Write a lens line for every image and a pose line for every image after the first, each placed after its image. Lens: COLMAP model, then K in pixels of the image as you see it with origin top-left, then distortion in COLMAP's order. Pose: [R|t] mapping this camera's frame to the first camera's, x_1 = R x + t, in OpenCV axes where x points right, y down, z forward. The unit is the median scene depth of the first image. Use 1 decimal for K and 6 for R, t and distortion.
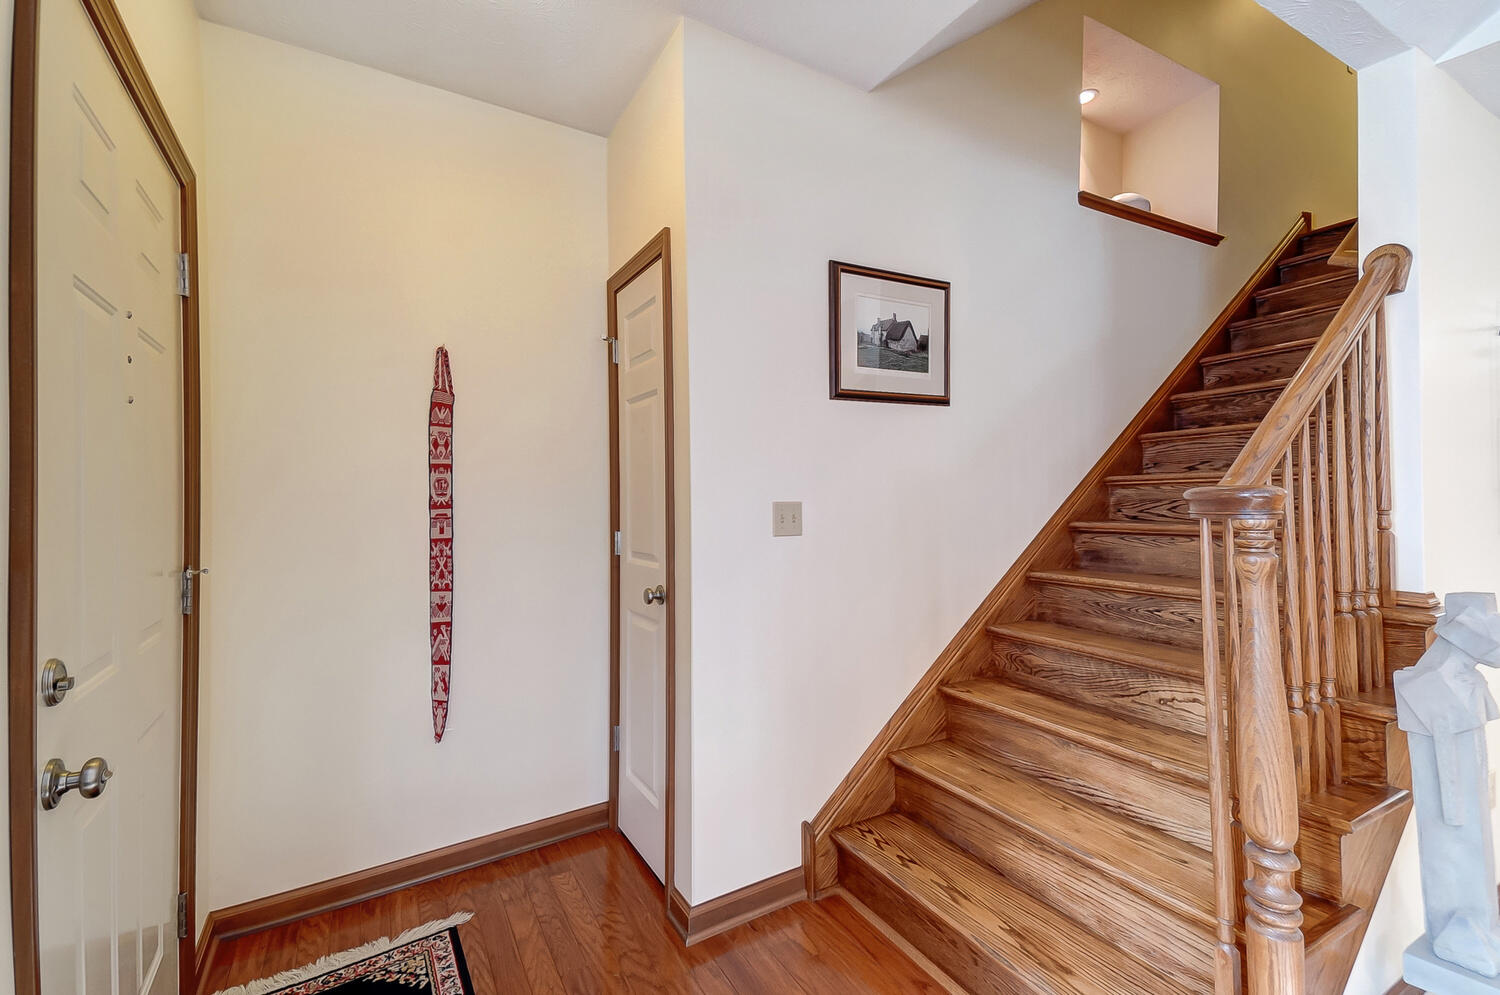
lens RADIAL K [[635.7, 0, 730.8], [0, 635.7, 493.3], [0, 0, 1]] dist [0.100152, -0.040180]
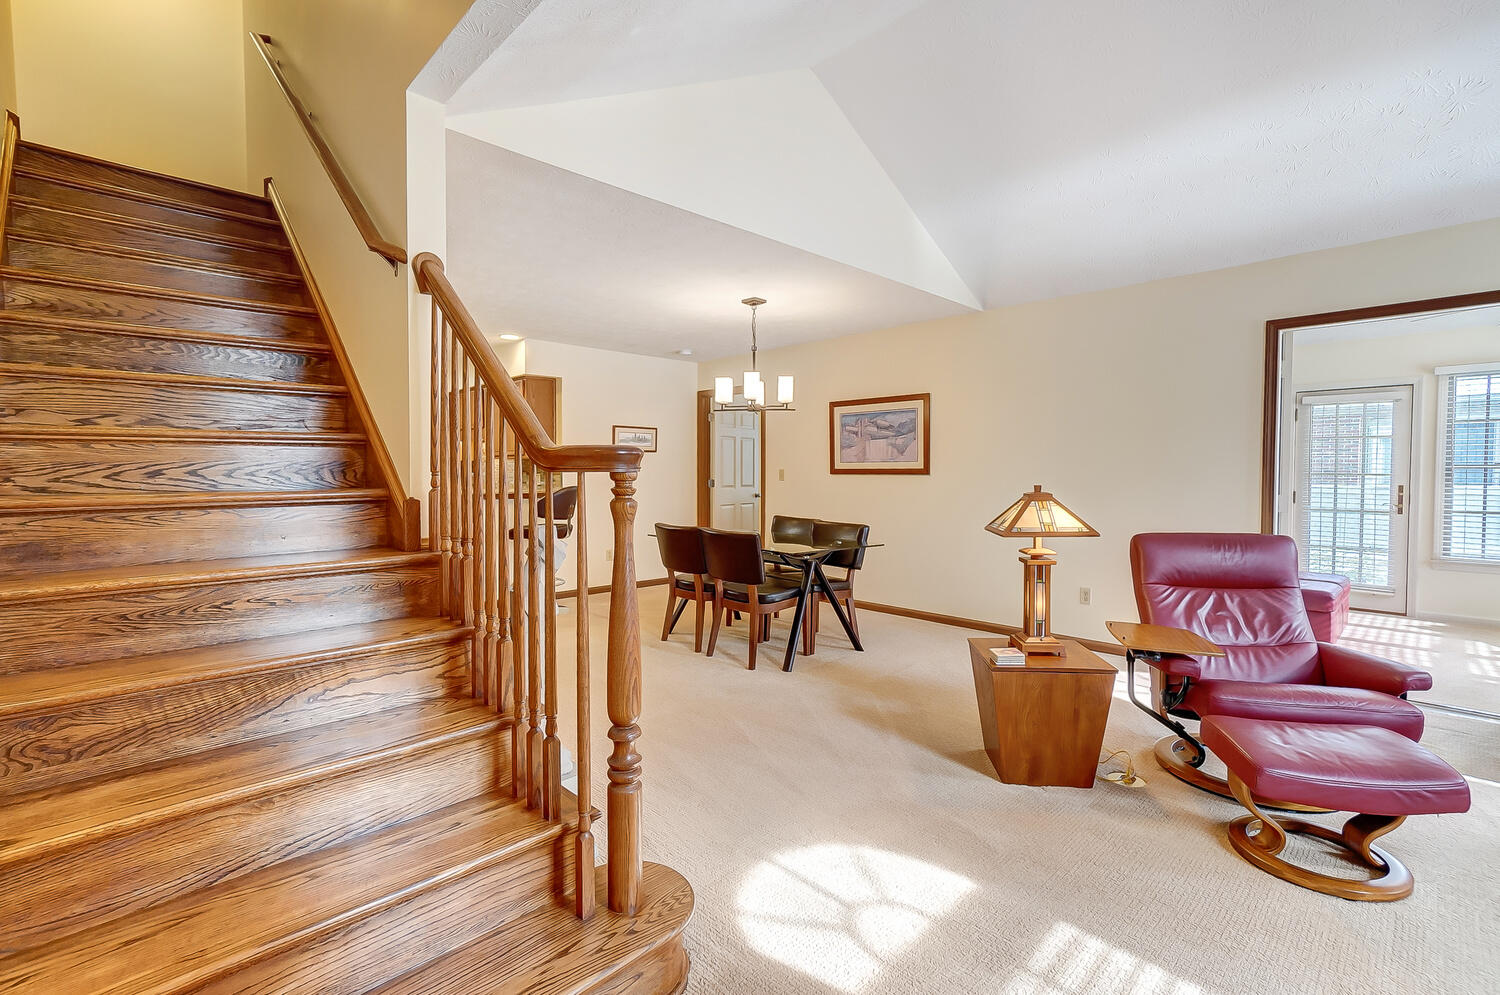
lens RADIAL K [[668.3, 0, 747.0], [0, 668.3, 489.8], [0, 0, 1]] dist [-0.013707, 0.014573]
pose [[-0.257035, -0.016819, 0.966256, -0.257563], [-0.005181, 0.999858, 0.016026, 0.026462], [-0.966388, -0.000887, -0.257086, 0.573441]]
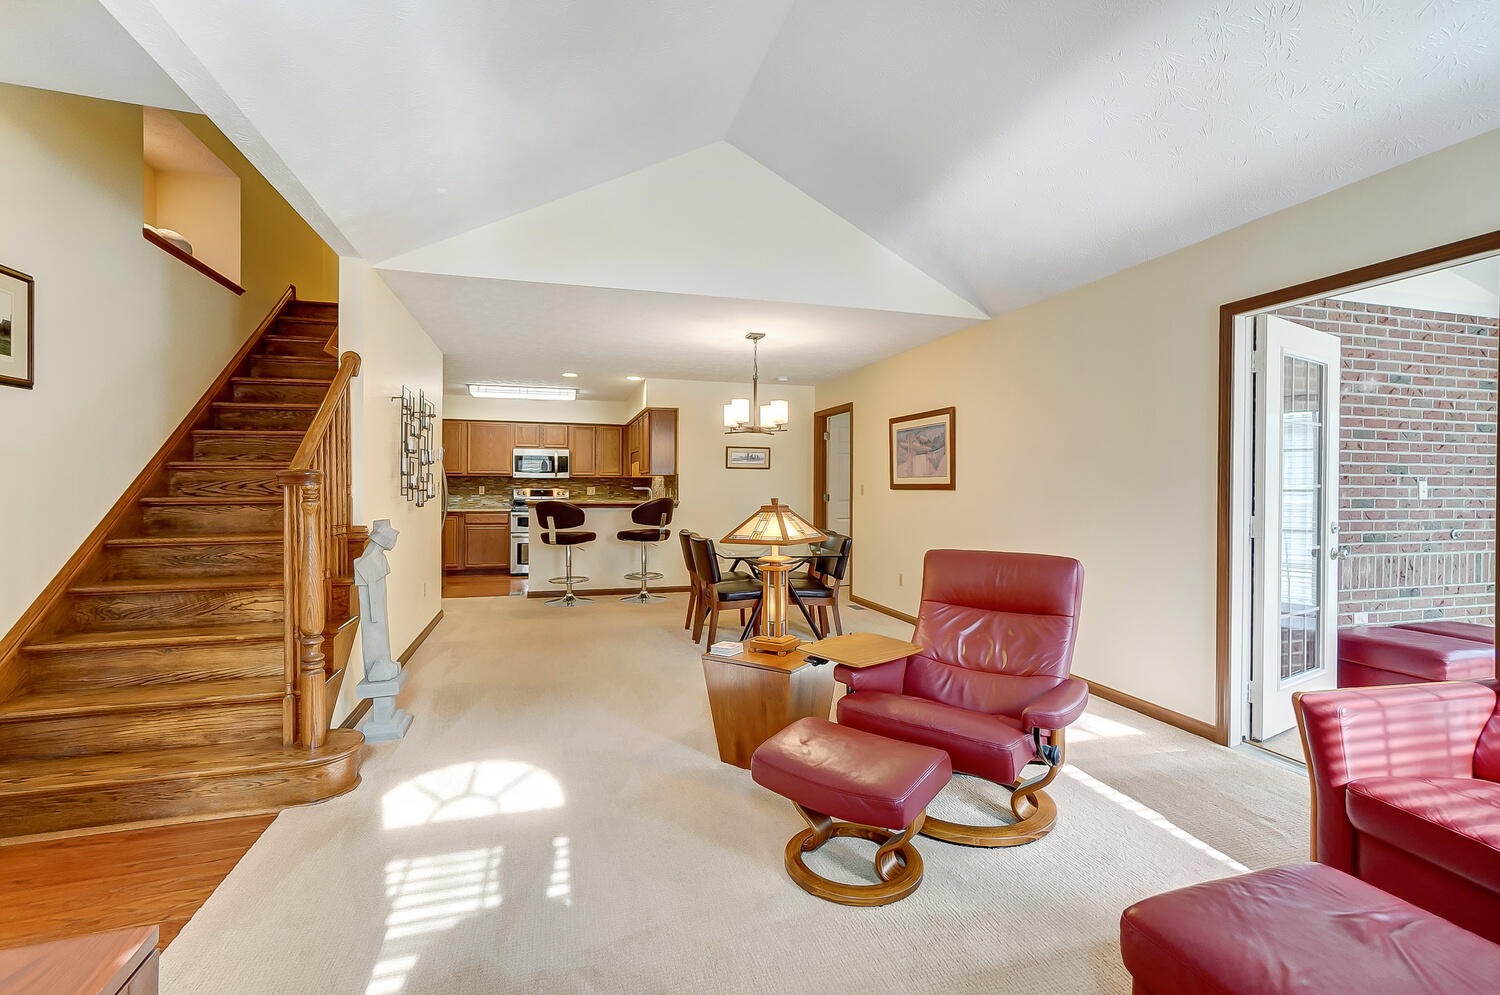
lens RADIAL K [[663.3, 0, 753.1], [0, 663.3, 488.7], [0, 0, 1]] dist [-0.012192, 0.013688]
pose [[0.212468, 0.007374, 0.977140, -0.513588], [-0.011817, 0.999918, -0.004977, 0.022686], [-0.977097, -0.010490, 0.212538, -0.437363]]
